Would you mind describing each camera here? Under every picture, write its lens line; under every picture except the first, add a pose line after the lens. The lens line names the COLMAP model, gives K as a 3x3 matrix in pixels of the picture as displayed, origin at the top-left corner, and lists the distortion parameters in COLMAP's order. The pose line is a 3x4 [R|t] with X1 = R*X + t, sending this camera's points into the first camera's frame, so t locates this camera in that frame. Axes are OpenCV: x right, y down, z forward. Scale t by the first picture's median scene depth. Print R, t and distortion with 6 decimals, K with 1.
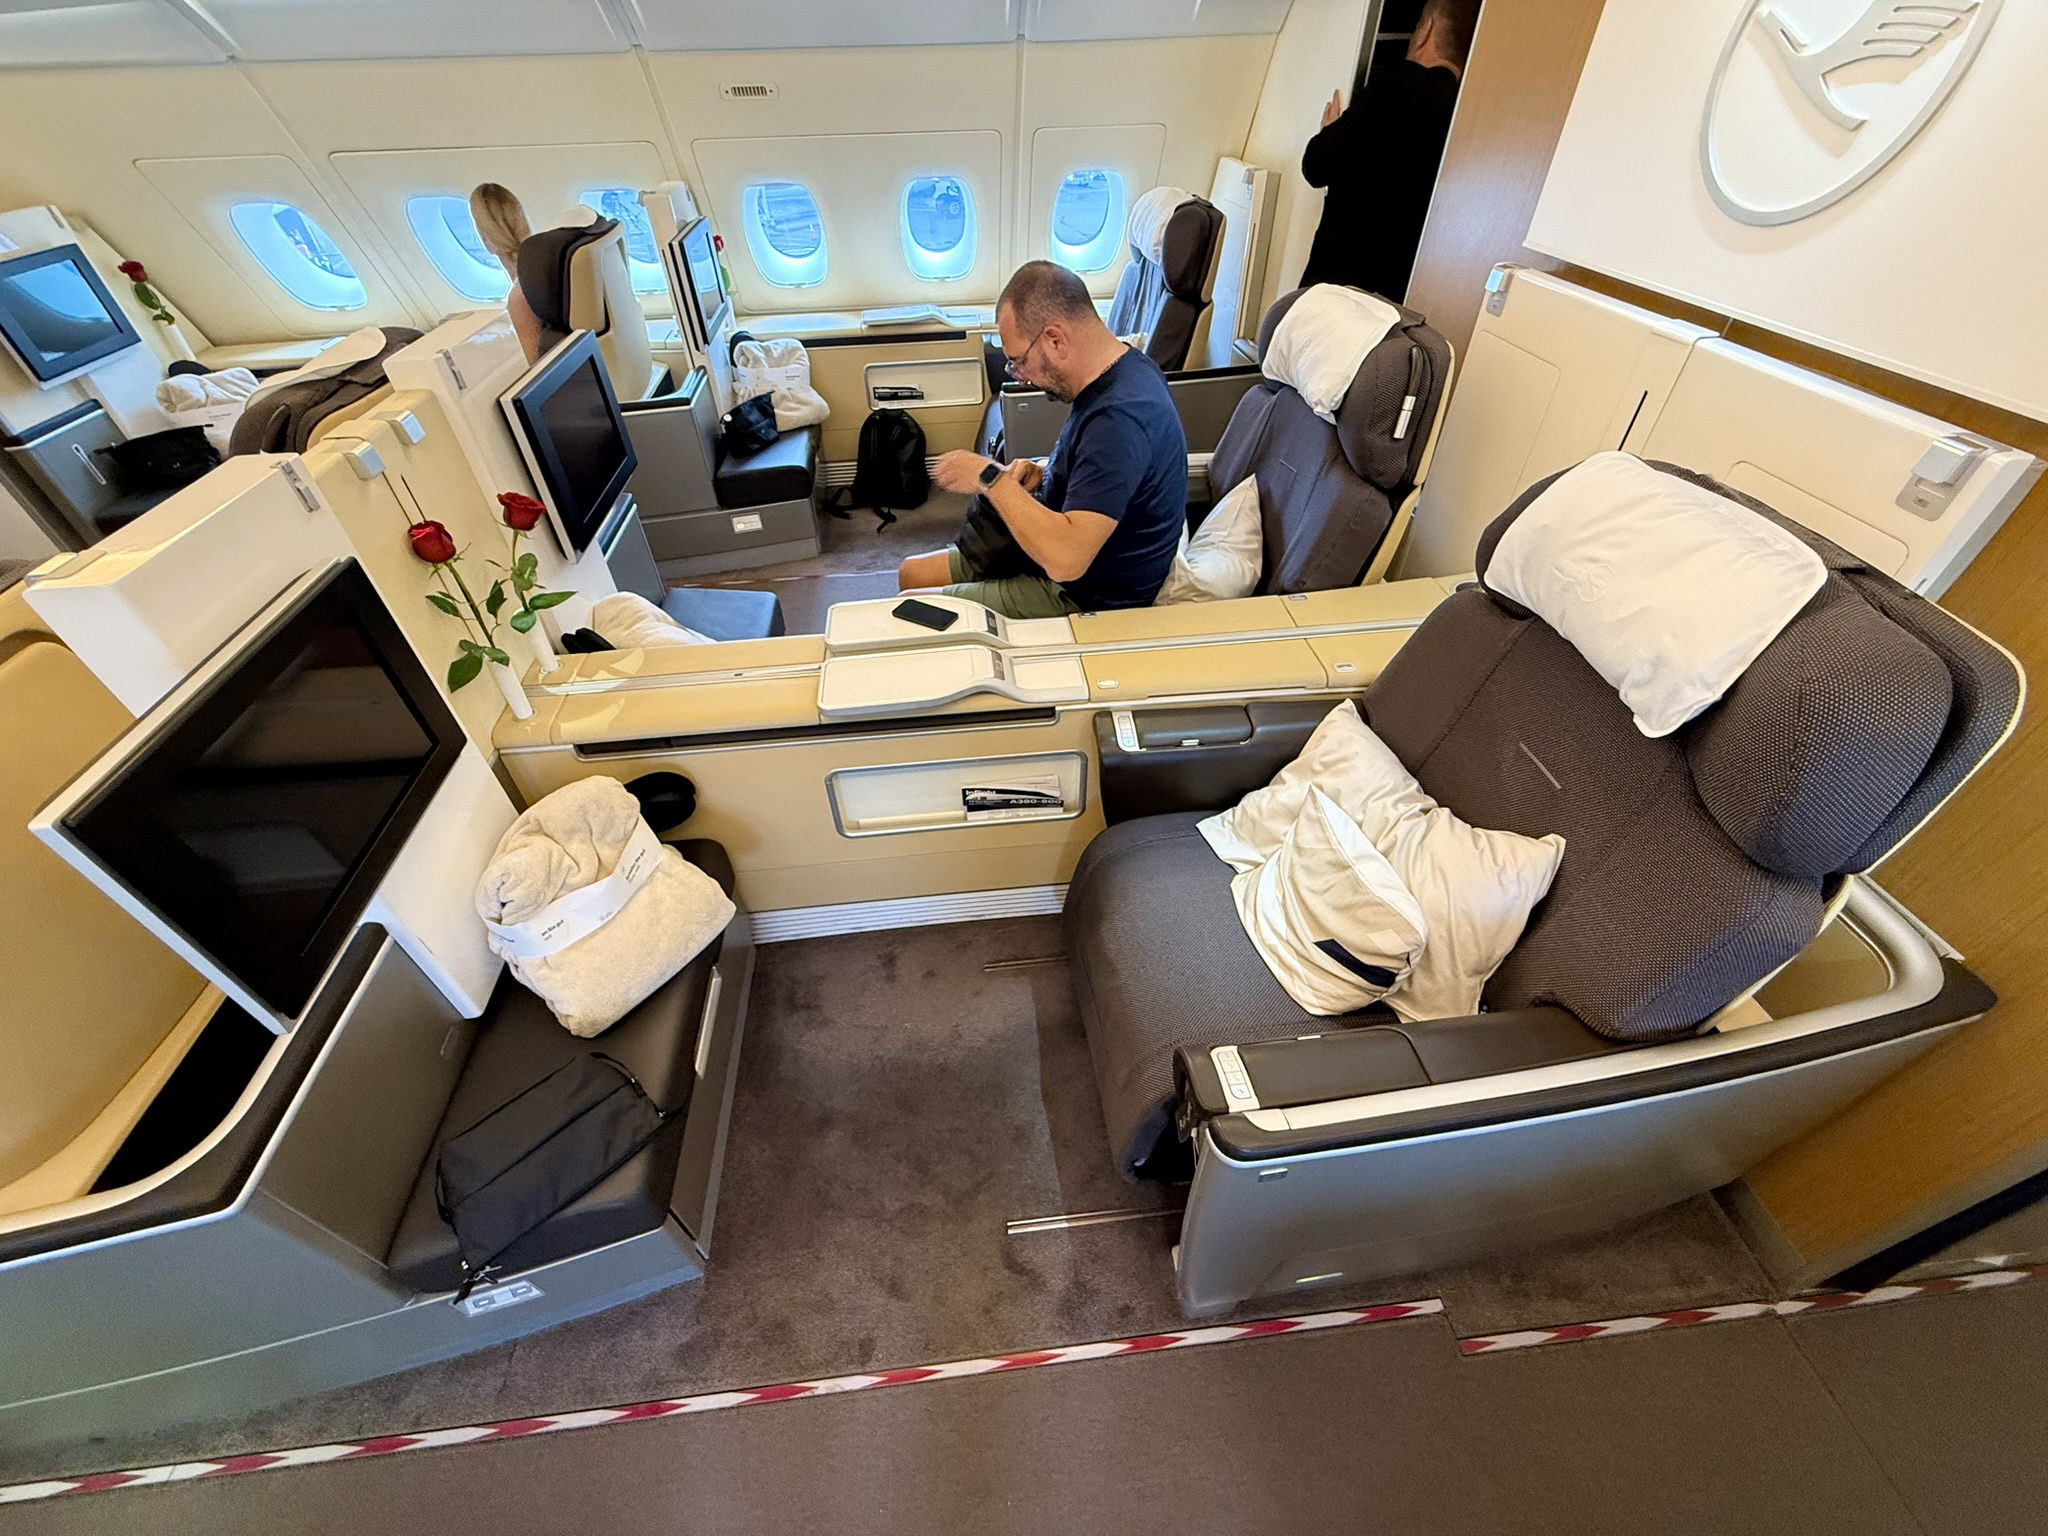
lens RADIAL K [[815.2, 0, 1024.0], [0, 815.2, 768.0], [0, 0, 1]] dist [-0.000479, -0.000181]
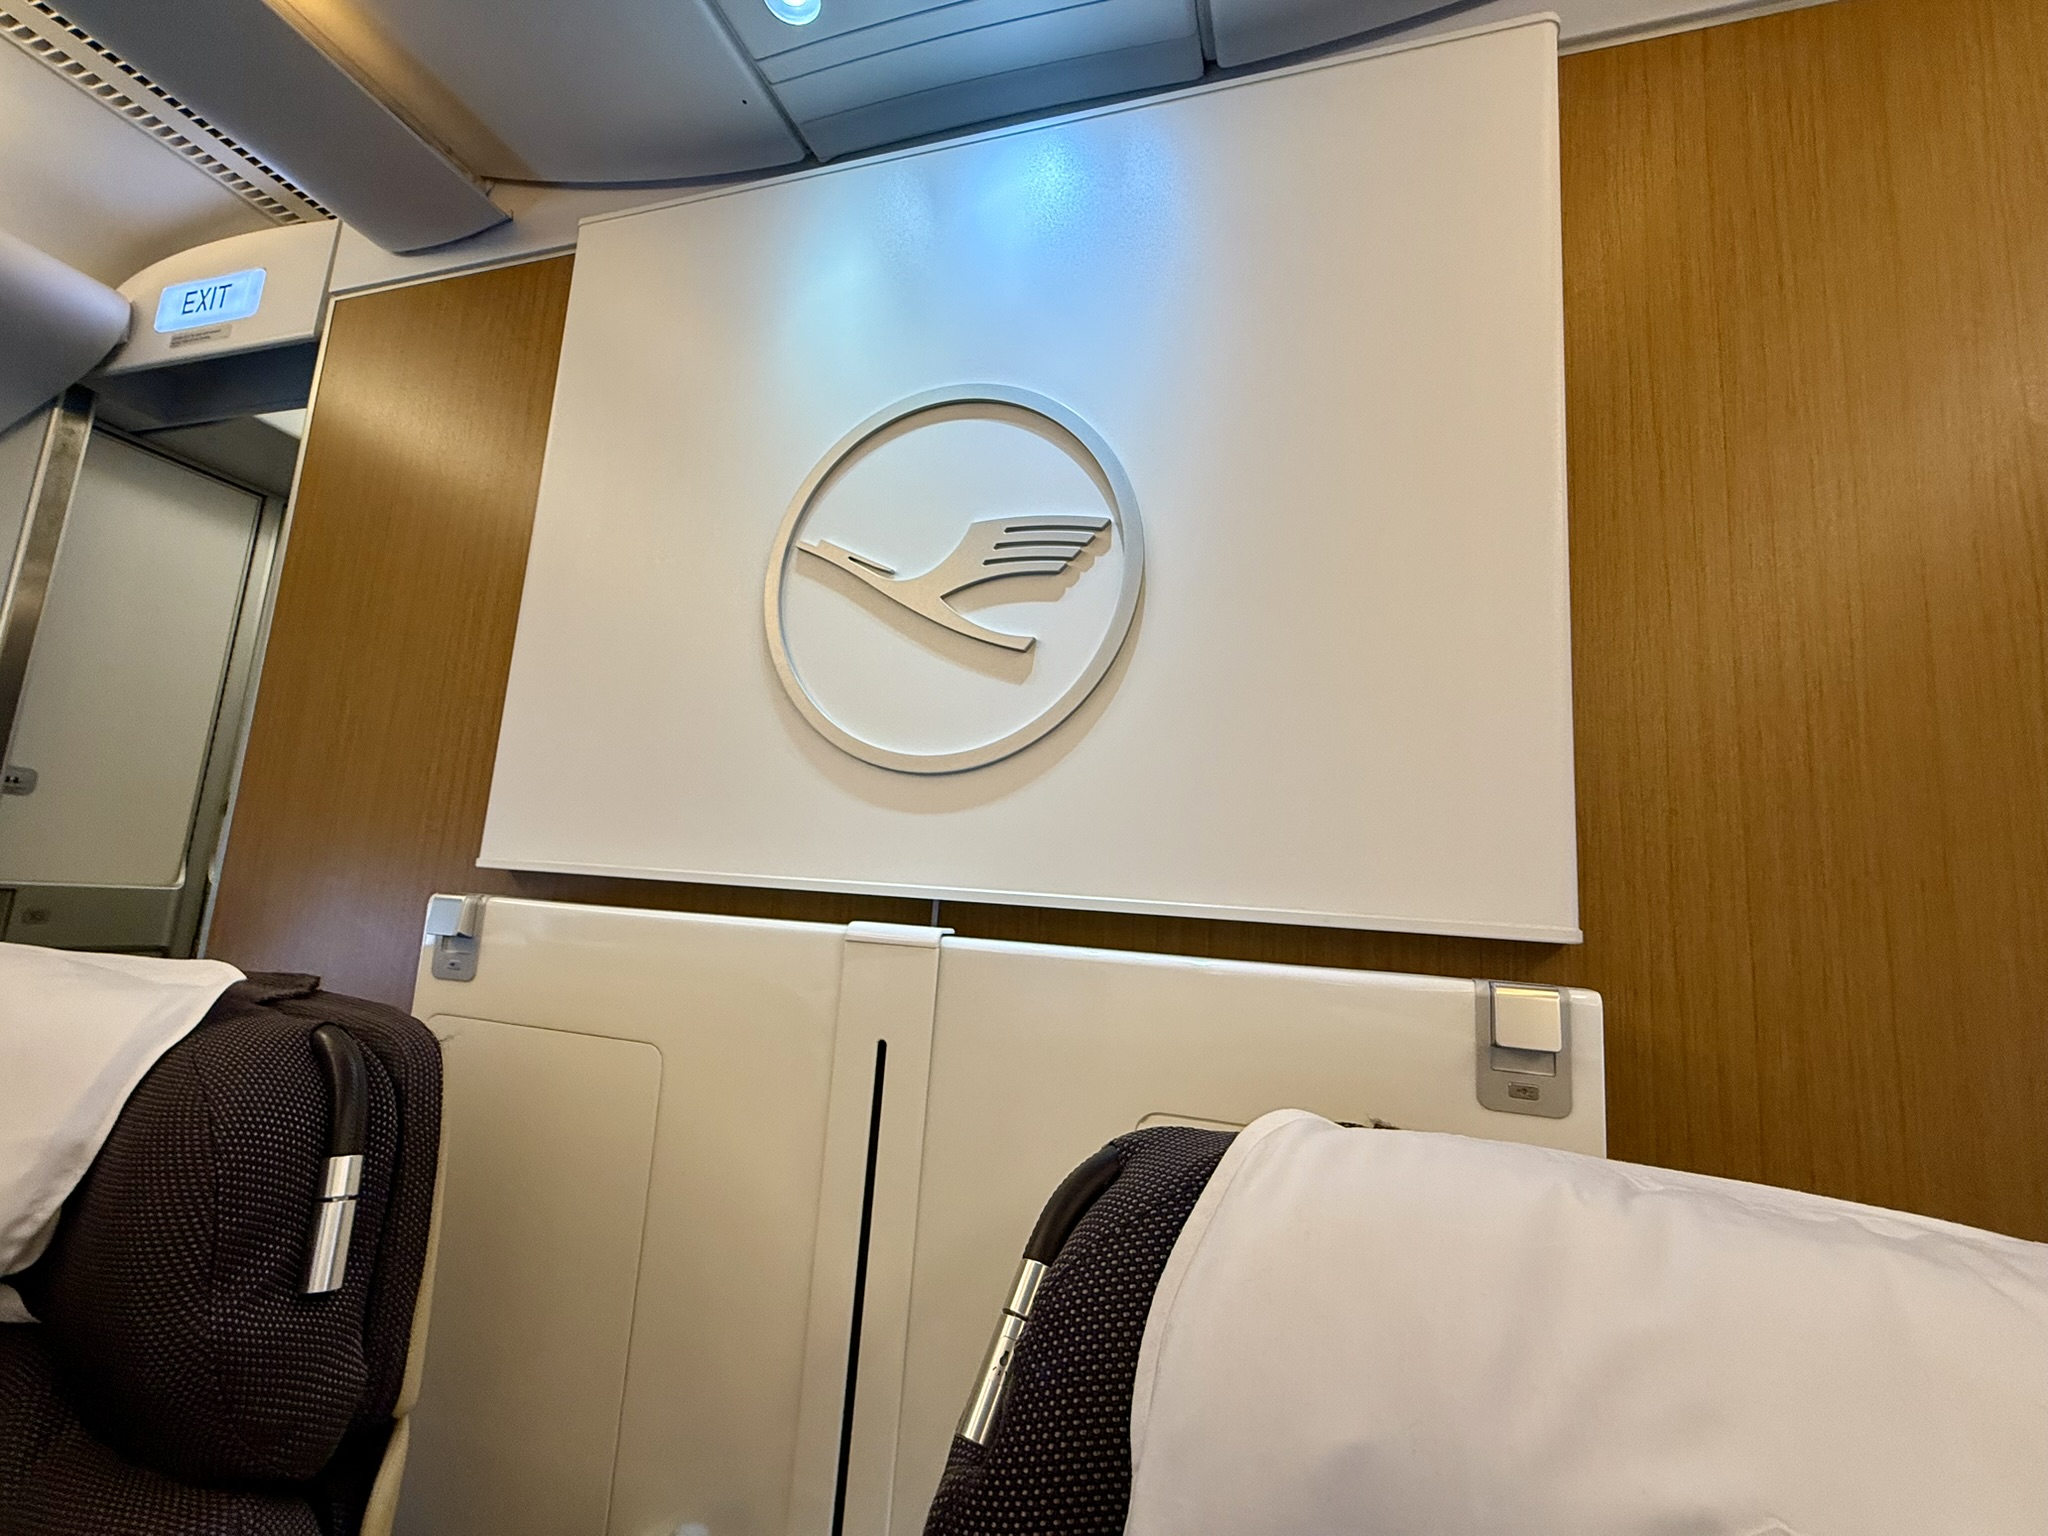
lens RADIAL K [[933.0, 0, 1024.0], [0, 933.0, 768.0], [0, 0, 1]] dist [-0.000233, 0.000239]
pose [[0.411157, 0.183261, 0.892953, 0.221049], [0.550919, 0.730484, -0.403586, -0.265471], [-0.726250, 0.657882, 0.199382, 0.617676]]
